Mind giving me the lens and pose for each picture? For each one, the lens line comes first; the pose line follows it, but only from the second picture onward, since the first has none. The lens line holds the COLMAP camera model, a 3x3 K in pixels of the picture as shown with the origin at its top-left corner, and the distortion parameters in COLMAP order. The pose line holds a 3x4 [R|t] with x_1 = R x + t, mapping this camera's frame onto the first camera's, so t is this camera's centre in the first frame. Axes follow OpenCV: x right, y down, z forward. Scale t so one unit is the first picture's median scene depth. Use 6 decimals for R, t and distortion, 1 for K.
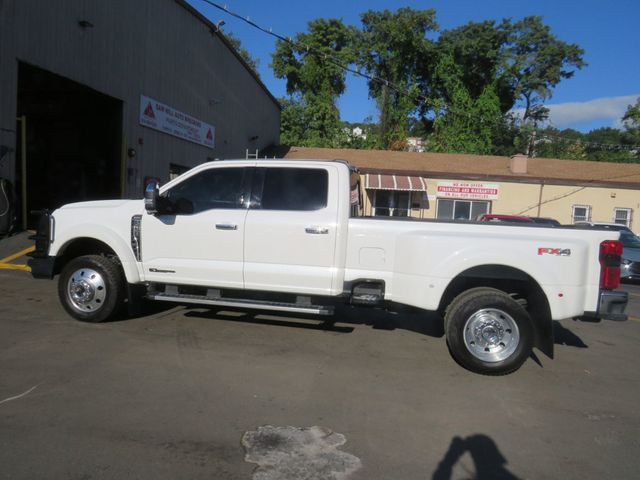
lens RADIAL K [[457.1, 0, 313.0], [0, 457.1, 239.2], [0, 0, 1]] dist [-0.009199, -0.007630]
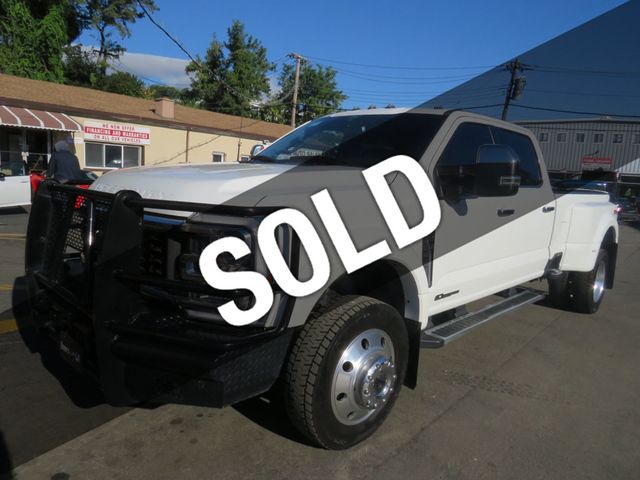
lens RADIAL K [[457.1, 0, 313.0], [0, 457.1, 239.2], [0, 0, 1]] dist [-0.009199, -0.007630]
pose [[0.567039, -0.140437, 0.811631, -0.194164], [0.034888, 0.988569, 0.146678, -0.020138], [-0.822952, -0.054856, 0.565457, 0.176662]]
